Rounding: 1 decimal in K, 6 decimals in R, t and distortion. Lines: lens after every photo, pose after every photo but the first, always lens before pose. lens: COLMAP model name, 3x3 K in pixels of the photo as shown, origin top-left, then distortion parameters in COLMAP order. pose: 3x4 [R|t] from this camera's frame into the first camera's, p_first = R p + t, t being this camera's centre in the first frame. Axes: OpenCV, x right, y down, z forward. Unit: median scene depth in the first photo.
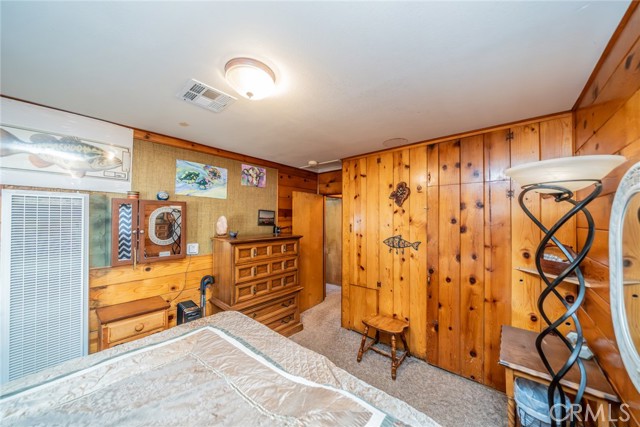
lens RADIAL K [[218.0, 0, 318.4], [0, 218.0, 215.0], [0, 0, 1]] dist [-0.002760, -0.000693]
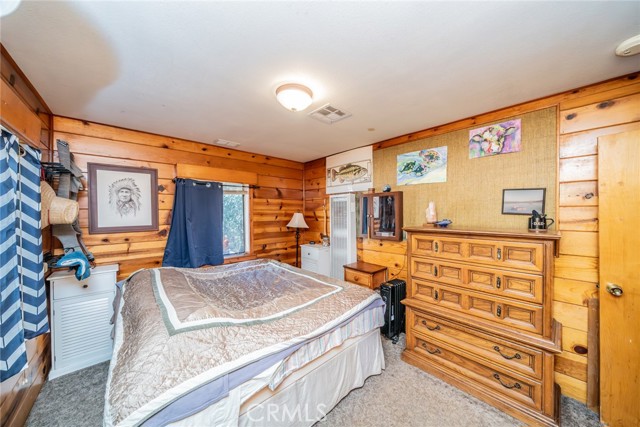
lens RADIAL K [[218.0, 0, 318.1], [0, 218.0, 215.5], [0, 0, 1]] dist [-0.002760, -0.000693]
pose [[-0.113439, 0.004699, -0.993534, 0.524395], [0.017290, 0.999847, 0.002755, 0.051988], [0.993395, -0.016866, -0.113503, 0.673034]]
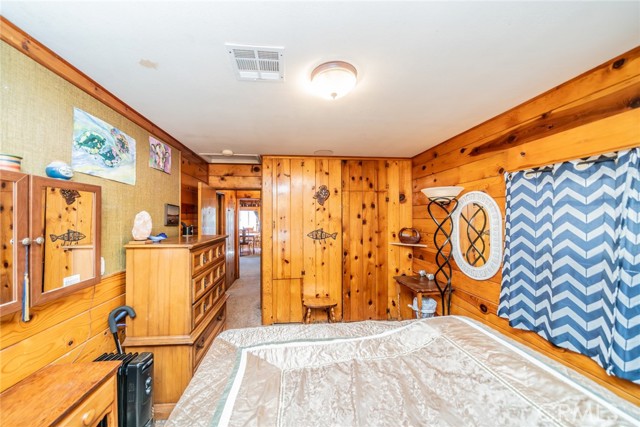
lens RADIAL K [[229.3, 0, 305.5], [0, 229.3, 215.0], [0, 0, 1]] dist [-0.009267, -0.000172]
pose [[0.691663, -0.000255, 0.722220, -0.628939], [-0.003711, 0.999985, 0.003907, 0.011715], [-0.722211, -0.005382, 0.691652, 0.177182]]
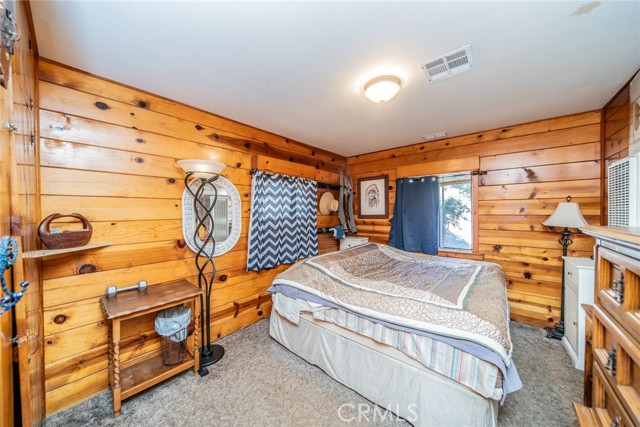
lens RADIAL K [[218.0, 0, 318.2], [0, 218.0, 215.1], [0, 0, 1]] dist [-0.002760, -0.000693]
pose [[-0.999808, -0.002087, -0.019474, 0.059909], [-0.002111, 0.999997, 0.001248, 0.090135], [0.019471, 0.001289, -0.999810, 1.247775]]
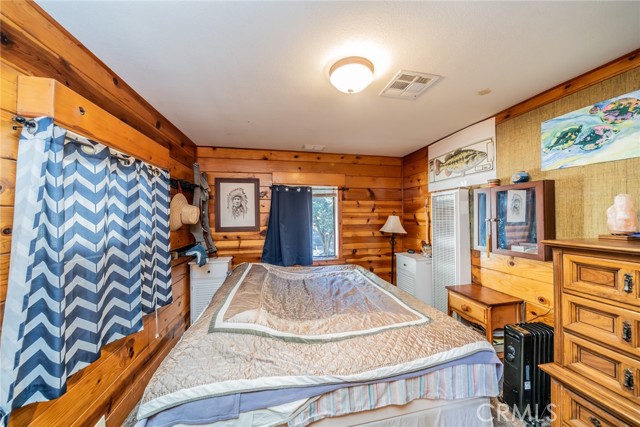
lens RADIAL K [[218.0, 0, 318.7], [0, 218.0, 215.0], [0, 0, 1]] dist [-0.002760, -0.000693]
pose [[-0.602804, -0.009186, -0.797836, 0.346923], [0.011851, 0.999720, -0.020464, 0.053313], [0.797801, -0.021791, -0.602527, 0.796867]]
